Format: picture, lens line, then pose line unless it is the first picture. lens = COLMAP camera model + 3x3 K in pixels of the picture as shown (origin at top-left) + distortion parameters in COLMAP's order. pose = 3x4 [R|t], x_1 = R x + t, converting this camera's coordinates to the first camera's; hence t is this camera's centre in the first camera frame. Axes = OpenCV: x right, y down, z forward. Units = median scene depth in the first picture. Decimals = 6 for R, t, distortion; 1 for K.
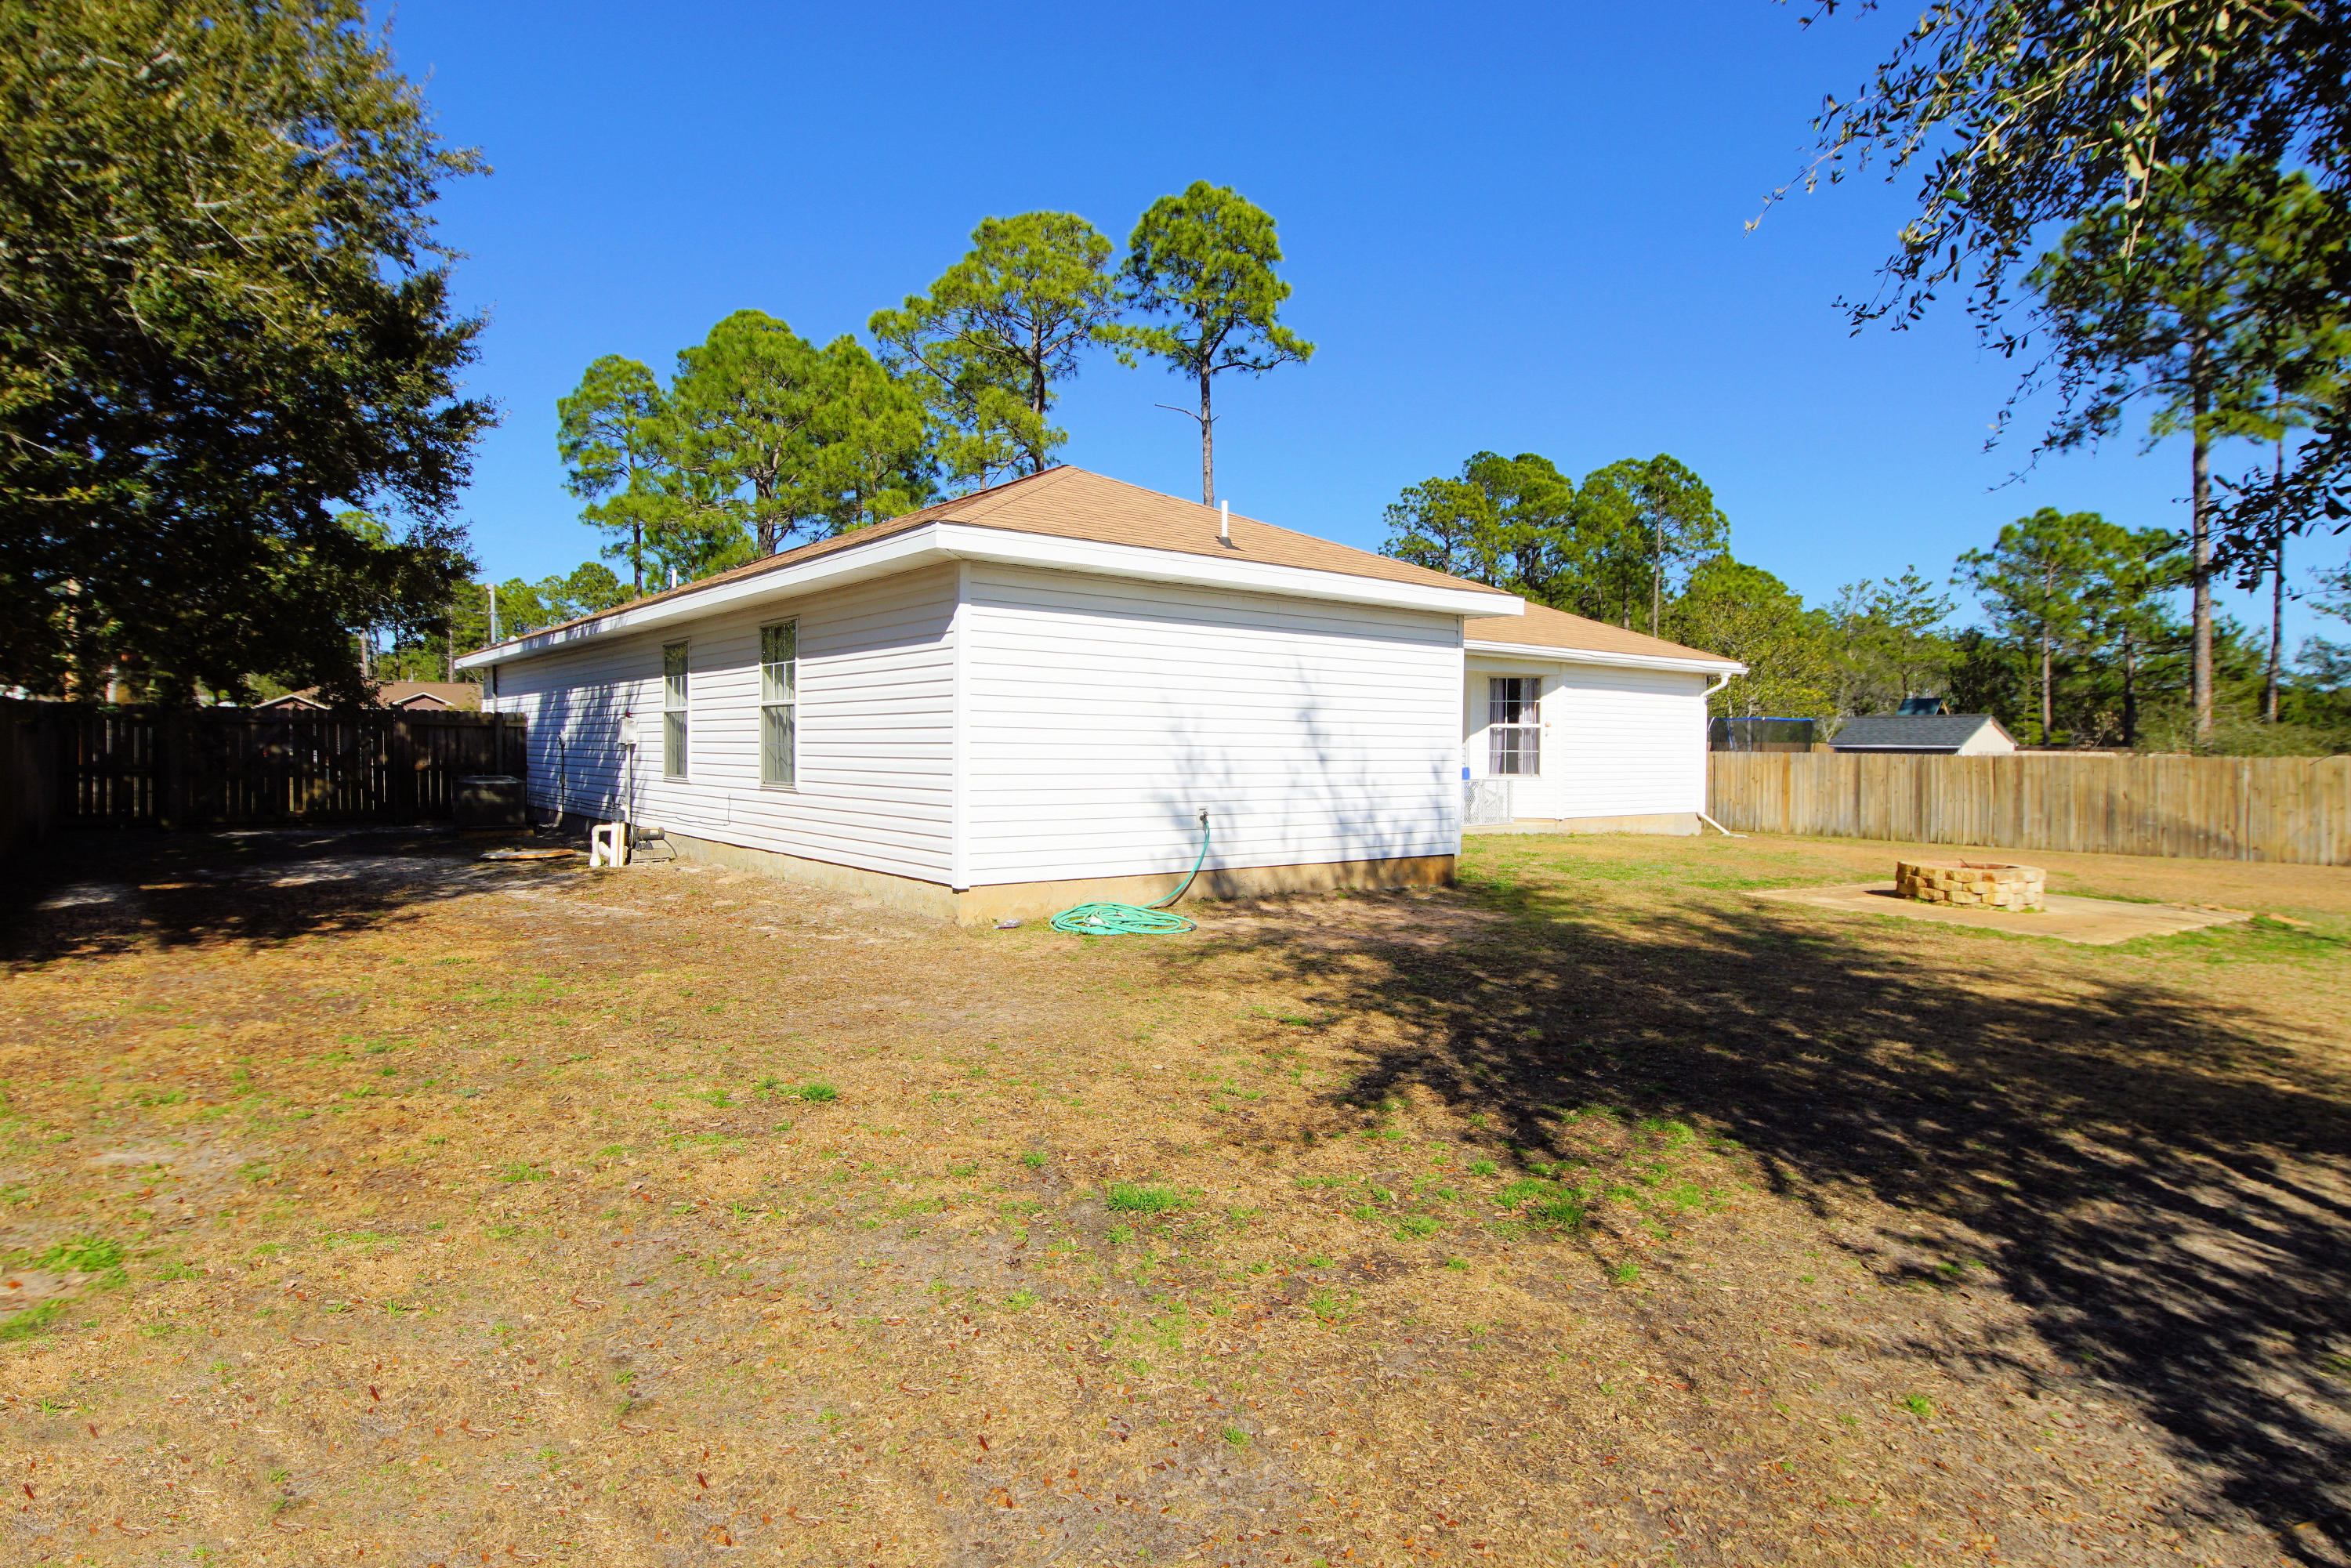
lens RADIAL K [[1260.6, 0, 1175.5], [0, 1260.6, 784.0], [0, 0, 1]] dist [0.029265, -0.026231]
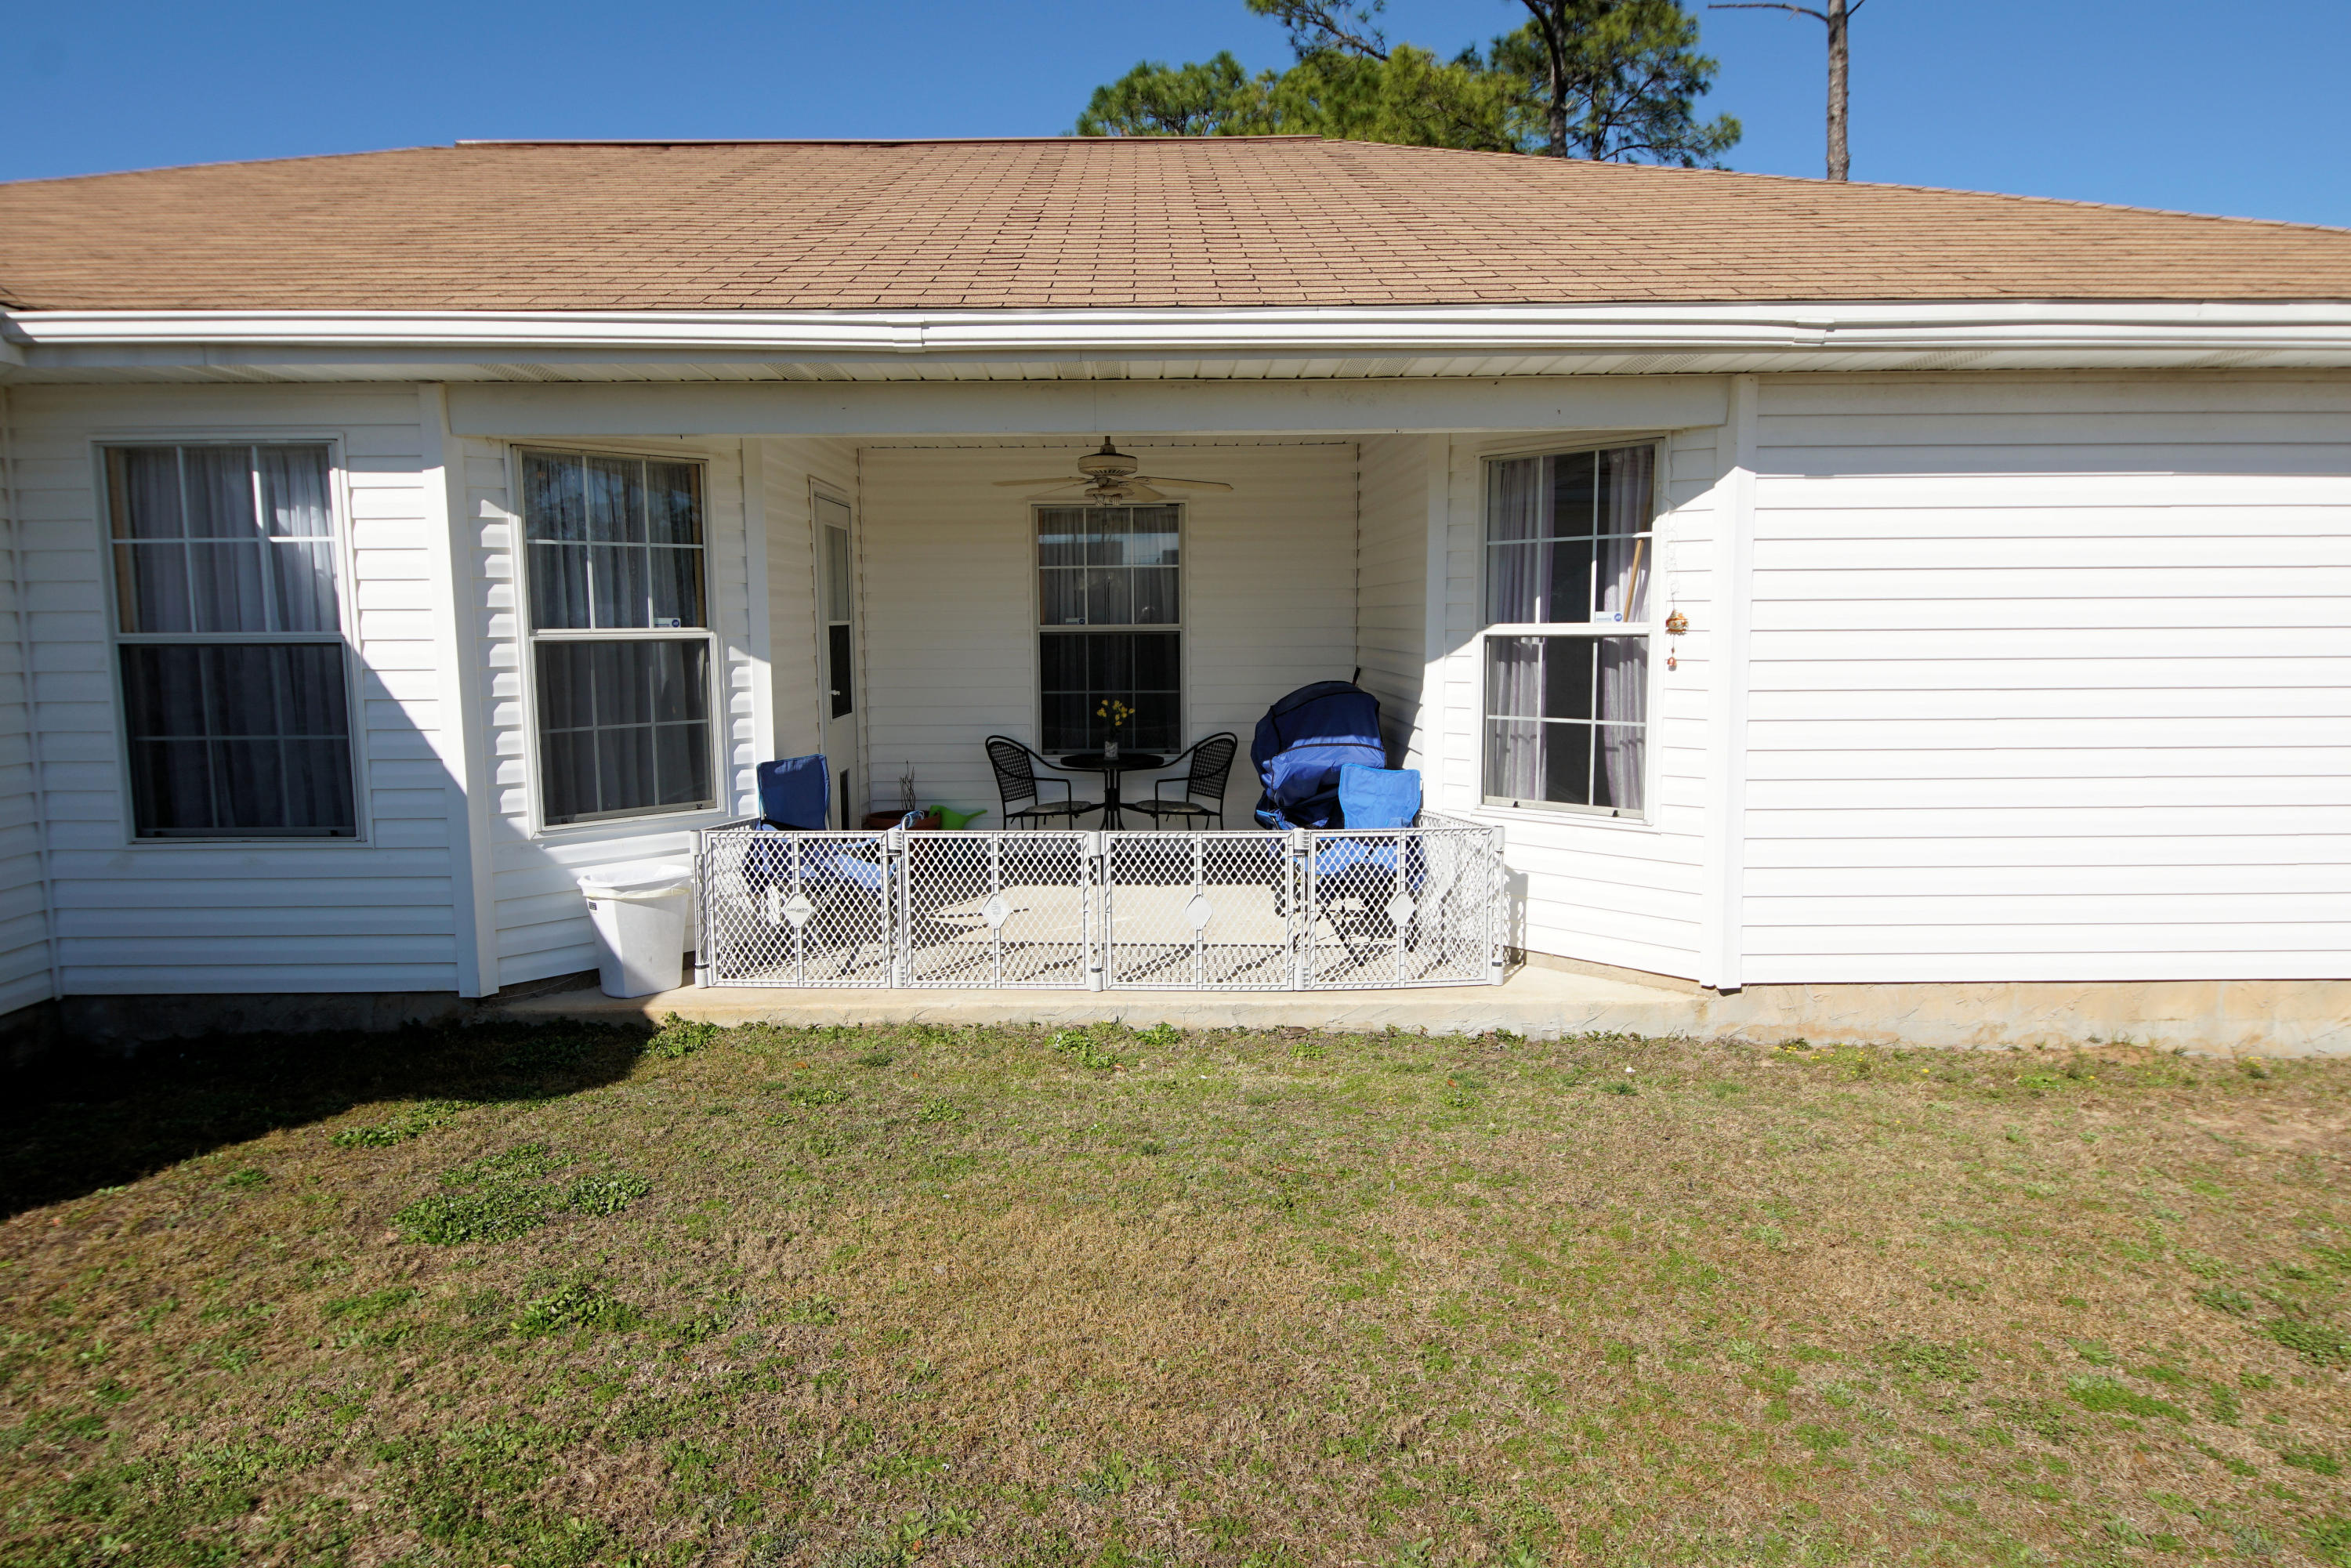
lens RADIAL K [[1448.7, 0, 1175.5], [0, 1448.7, 784.0], [0, 0, 1]] dist [0.004664, 0.000725]
pose [[0.785338, 0.052542, -0.616833, 0.626042], [-0.003745, 0.996777, 0.080138, -0.059306], [0.619055, -0.060625, 0.783004, 1.104305]]
